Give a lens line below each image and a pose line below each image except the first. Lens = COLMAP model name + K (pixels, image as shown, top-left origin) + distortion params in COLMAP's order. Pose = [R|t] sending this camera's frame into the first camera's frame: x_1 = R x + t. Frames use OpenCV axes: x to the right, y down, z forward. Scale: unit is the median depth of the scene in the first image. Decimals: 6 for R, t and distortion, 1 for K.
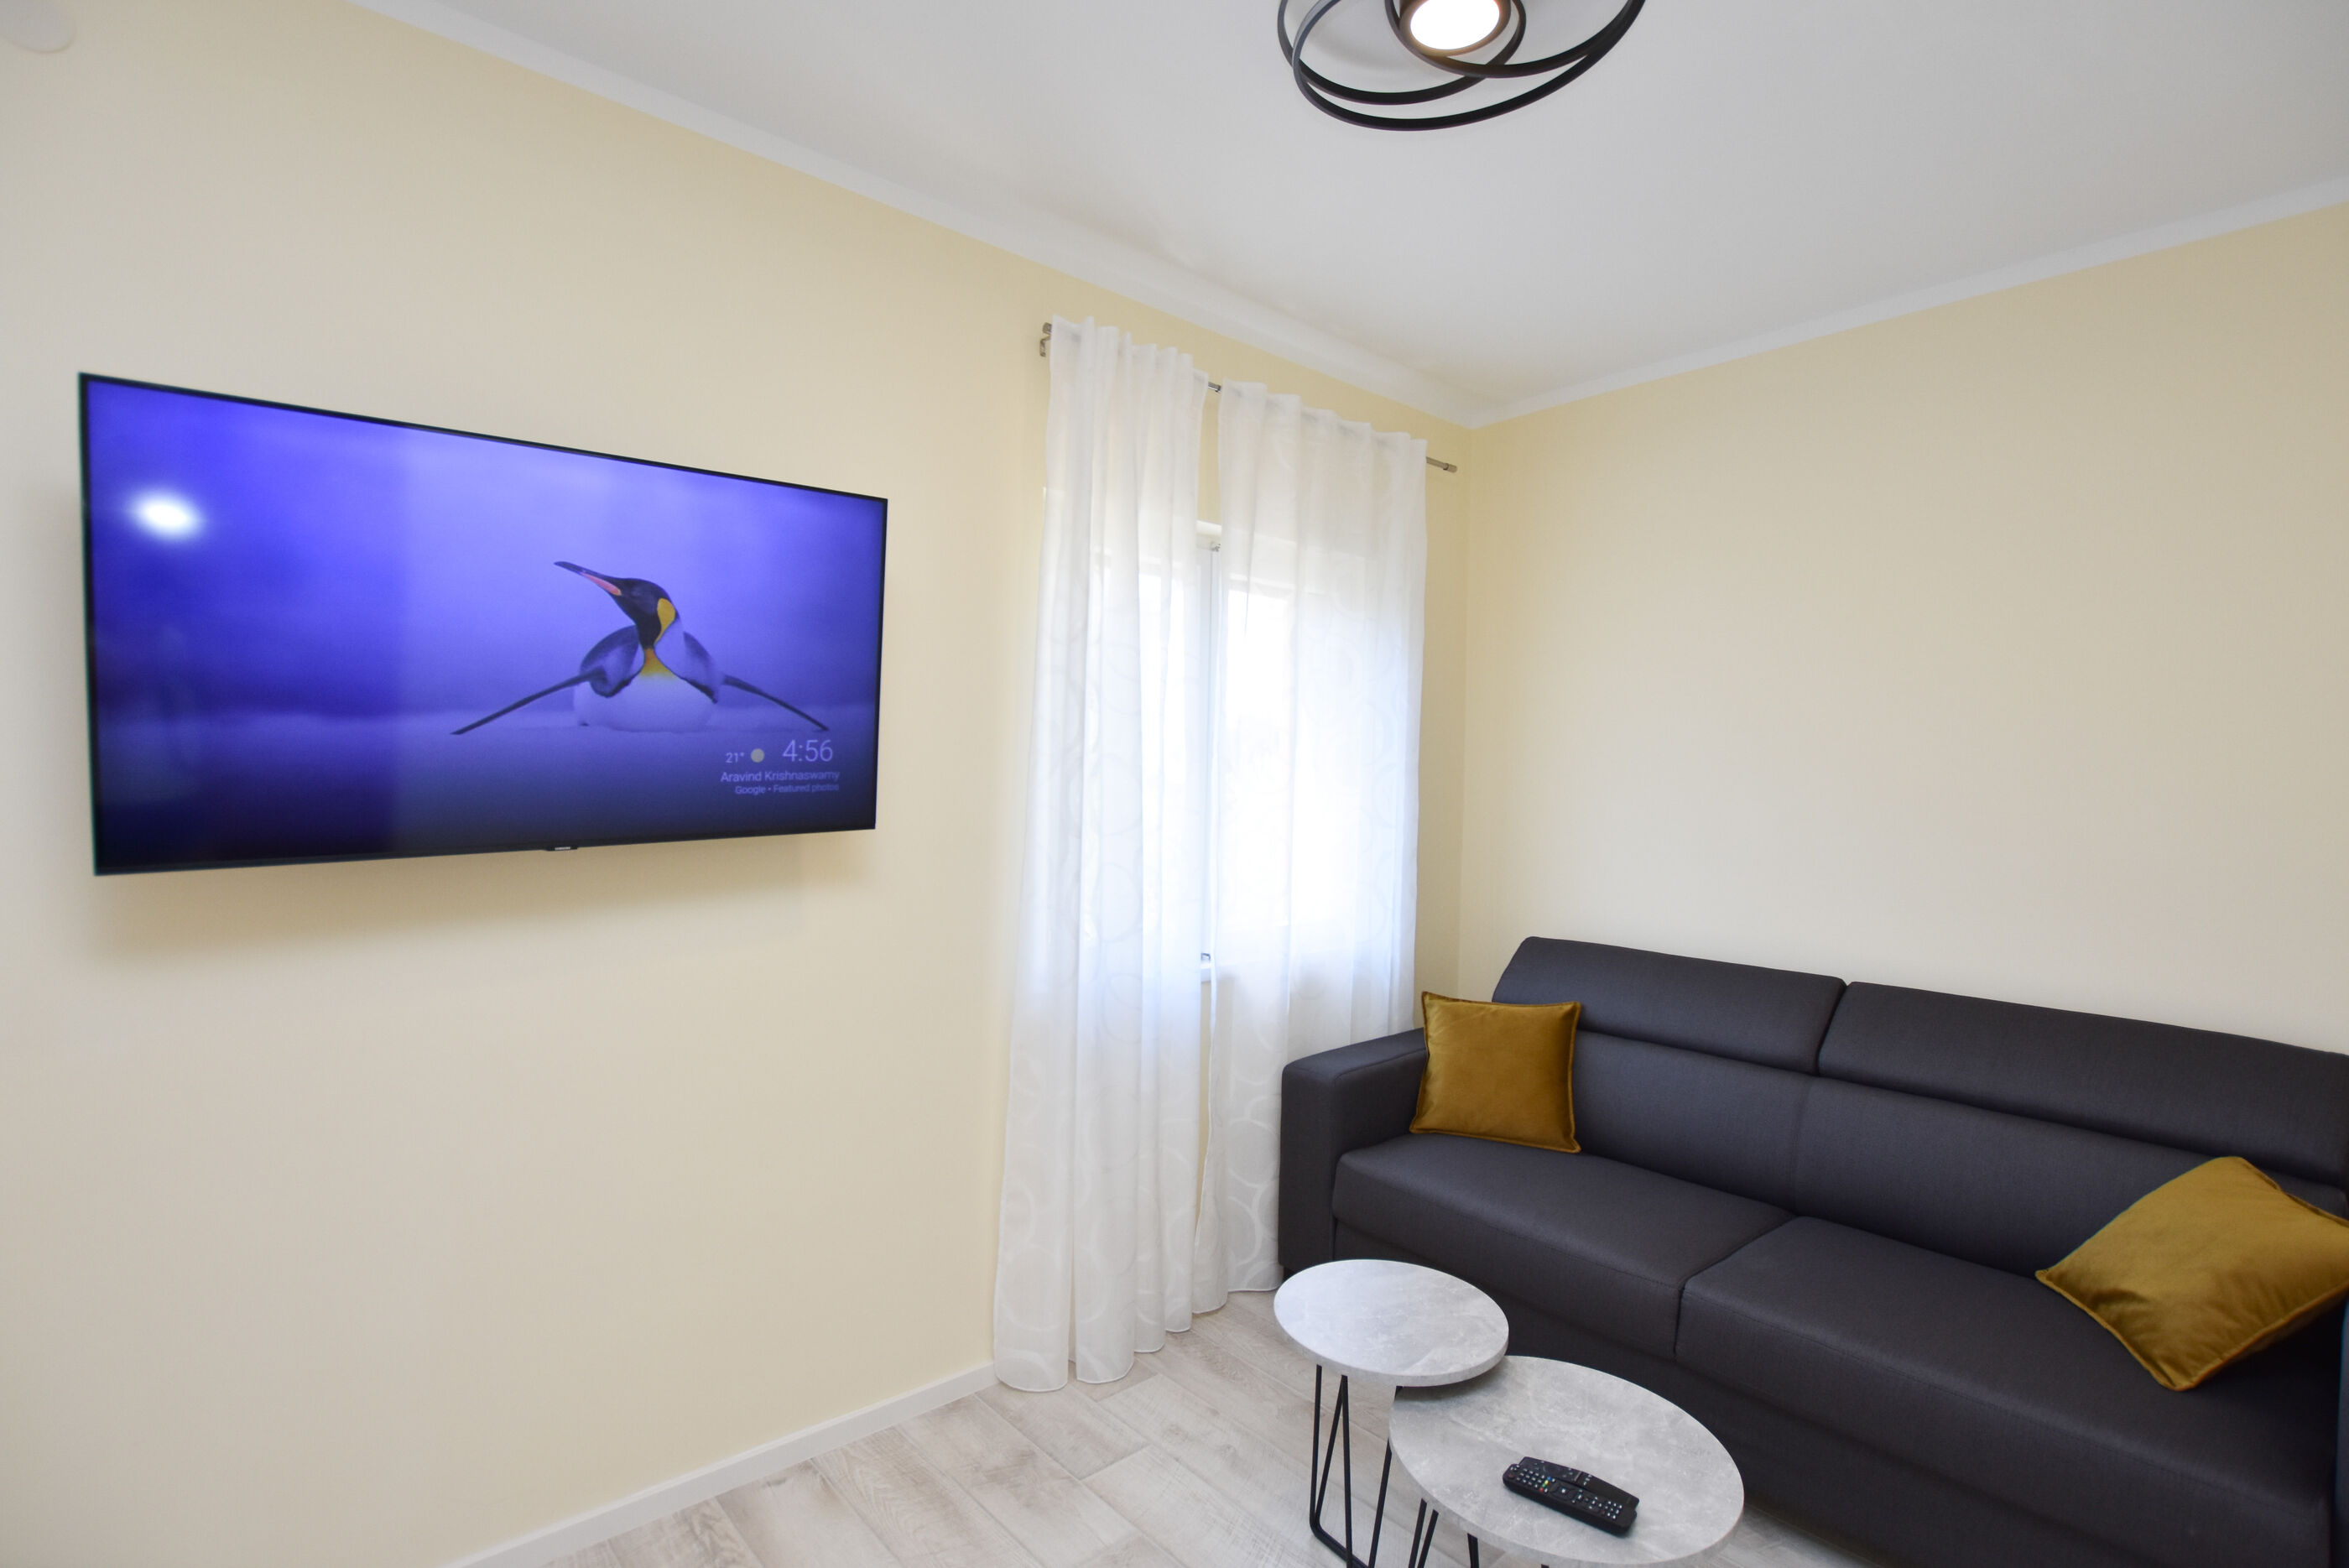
lens RADIAL K [[1089.4, 0, 1162.6], [0, 1089.4, 783.8], [0, 0, 1]] dist [-0.028958, 0.000847]
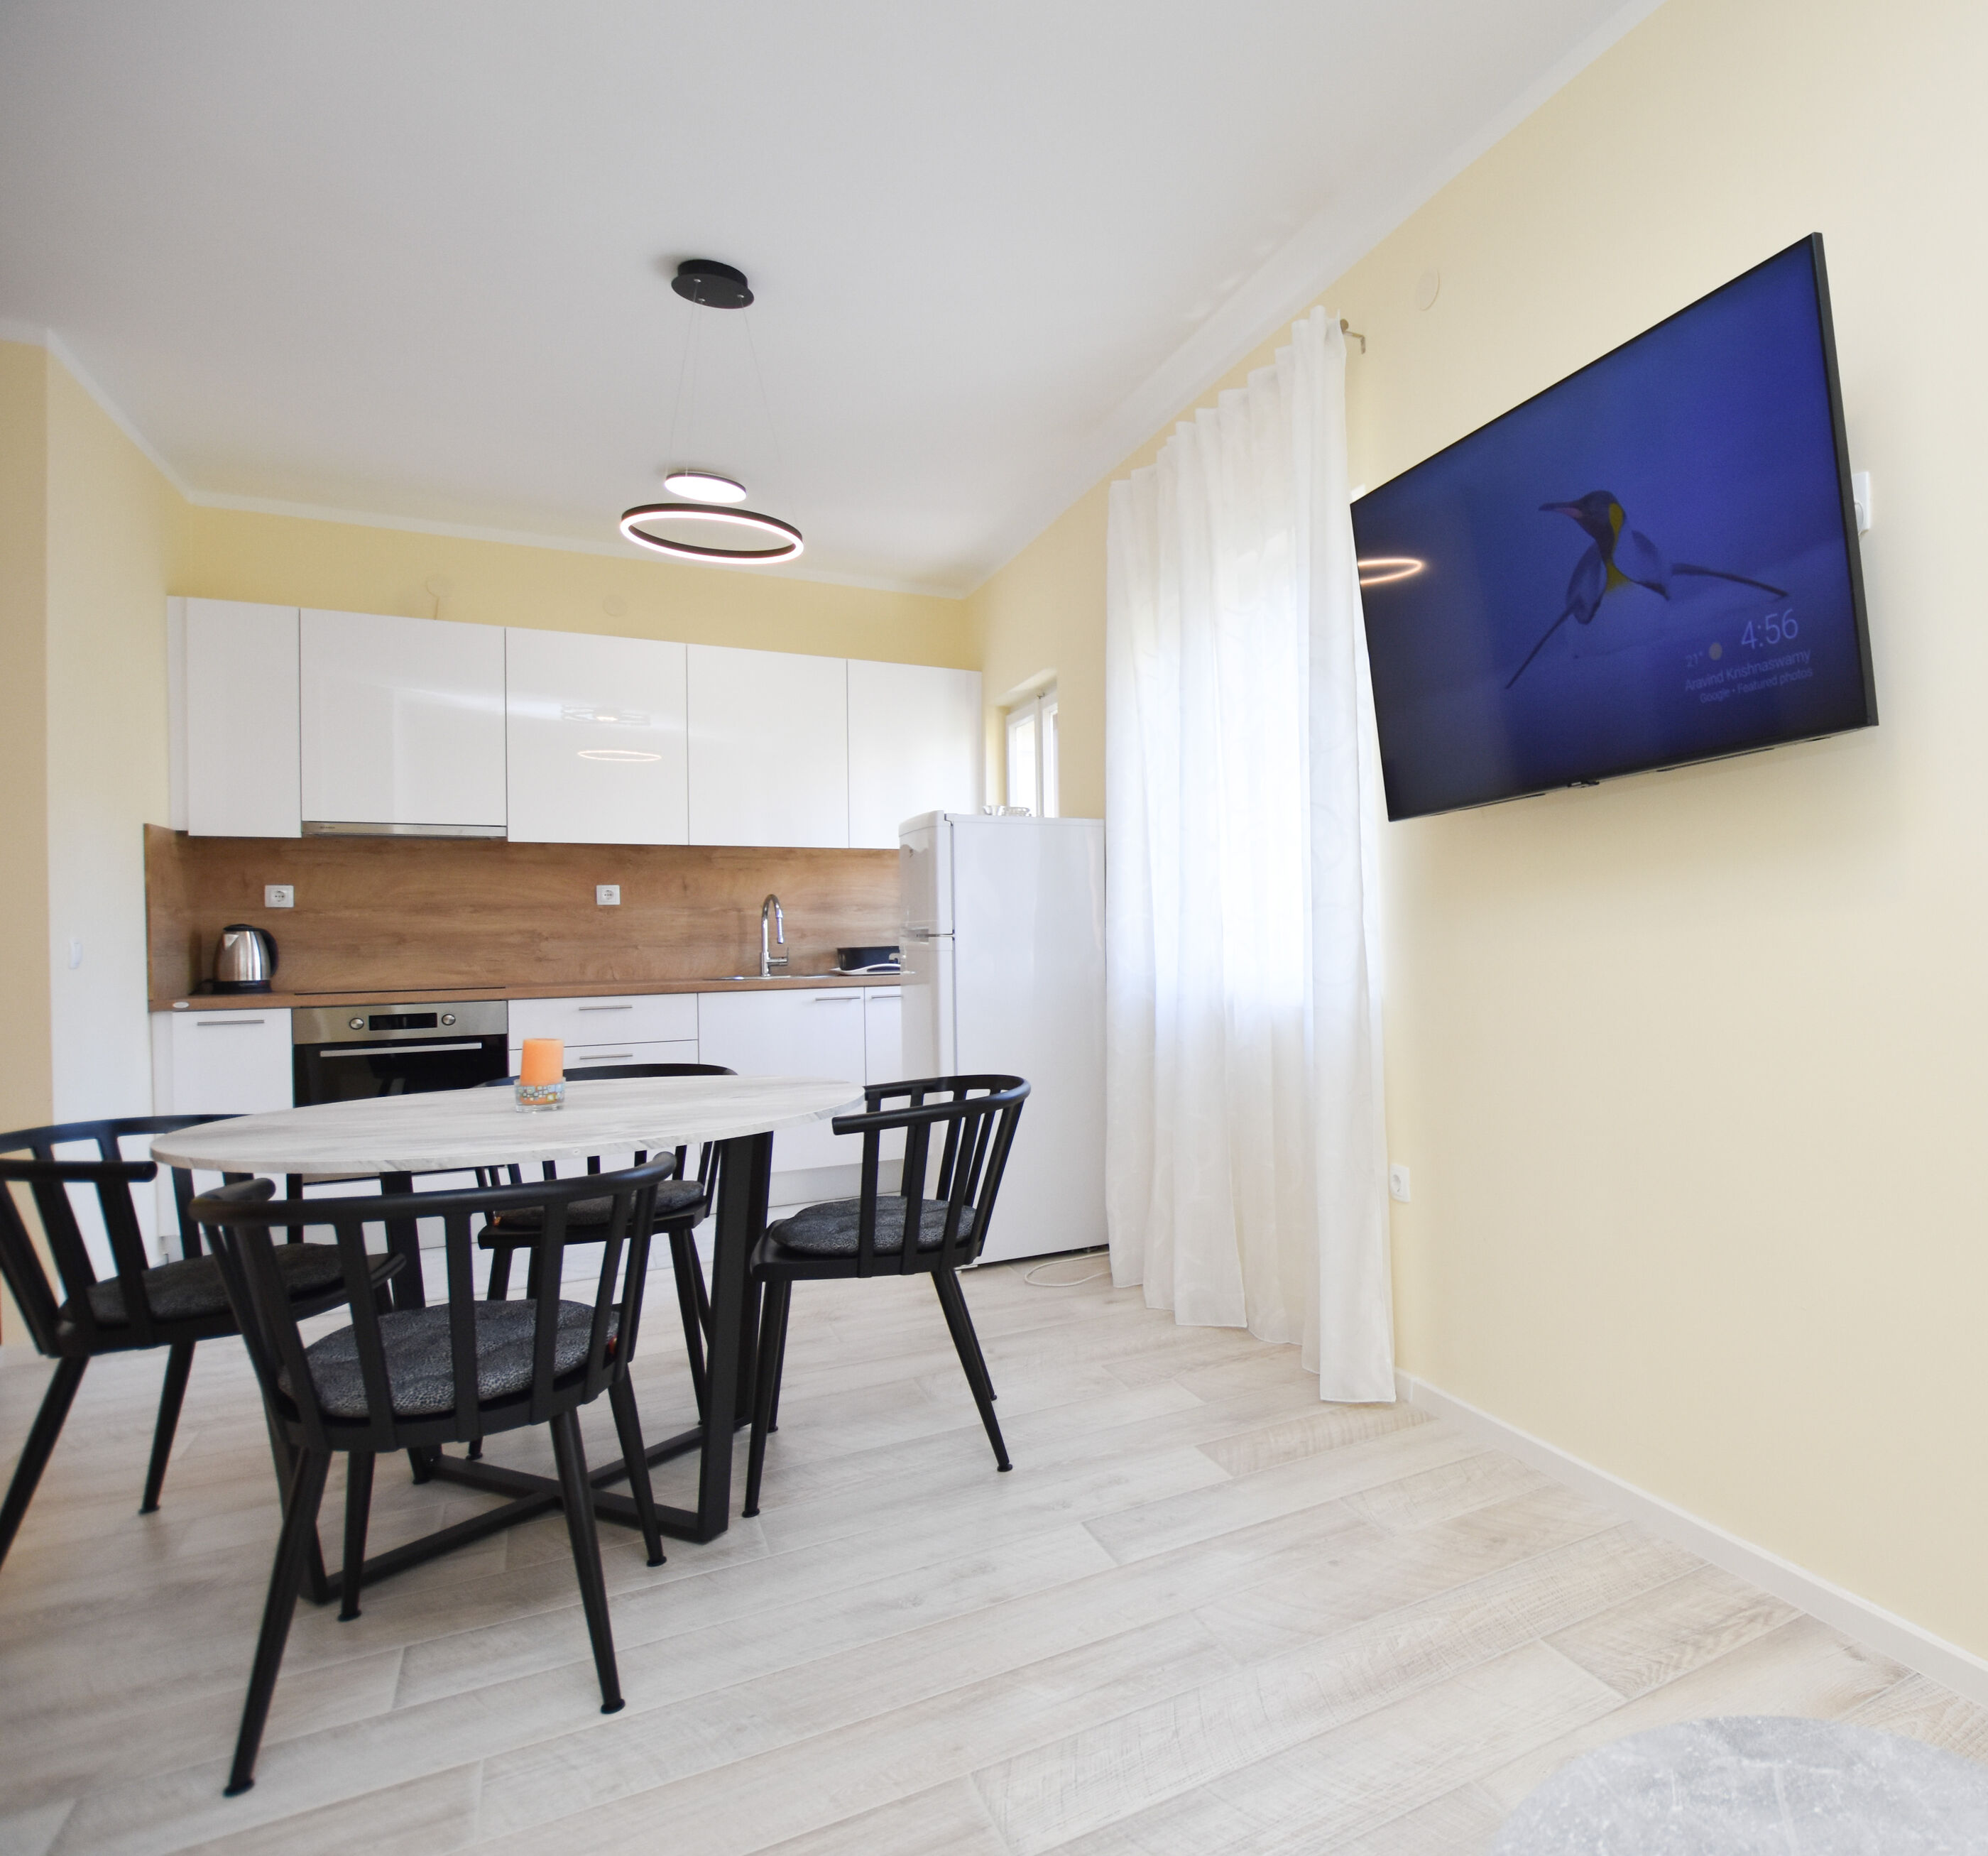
lens RADIAL K [[1283.8, 0, 1453.7], [0, 1283.8, 929.0], [0, 0, 1]] dist [-0.030772, 0.001216]
pose [[-0.115890, -0.018257, -0.993094, 0.451211], [0.005433, 0.999804, -0.019014, 0.151719], [0.993247, -0.007599, -0.115768, 0.711908]]
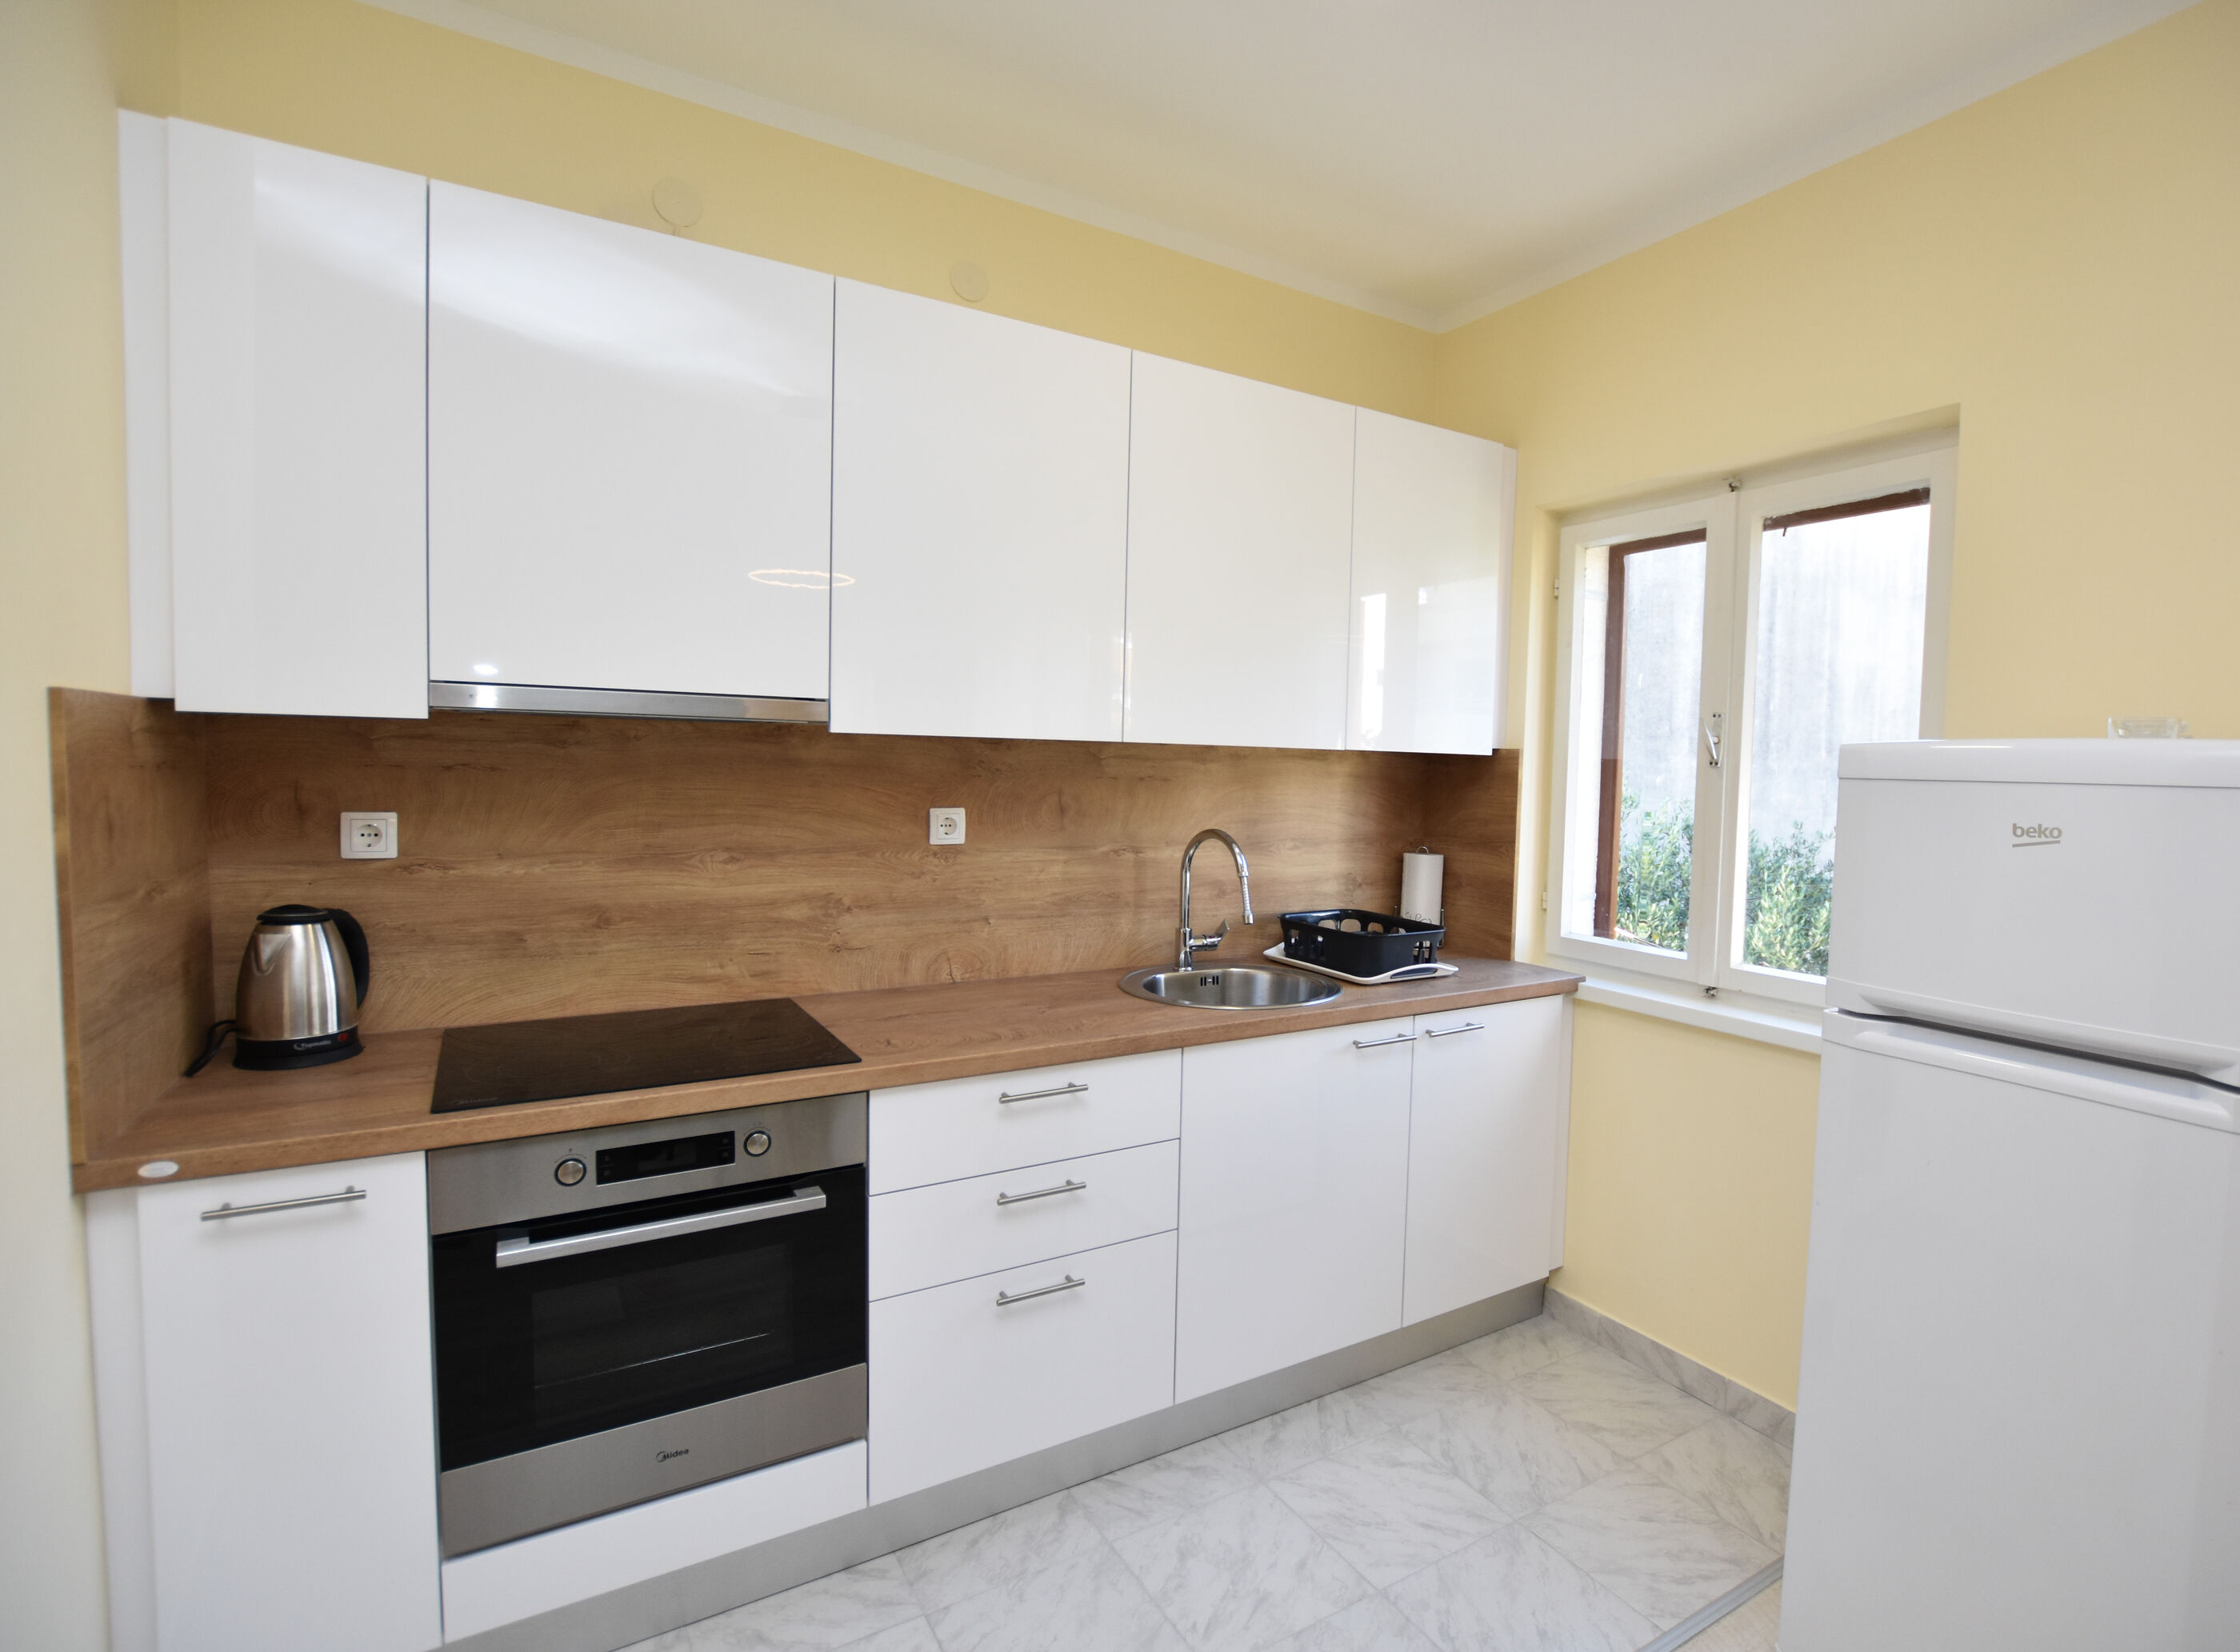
lens RADIAL K [[1100.6, 0, 1197.1], [0, 1100.6, 824.9], [0, 0, 1]] dist [-0.024931, 0.000214]
pose [[-0.165772, 0.030999, -0.985677, -0.499620], [-0.036178, 0.998642, 0.037491, 0.007618], [0.985500, 0.041875, -0.164426, -0.492023]]
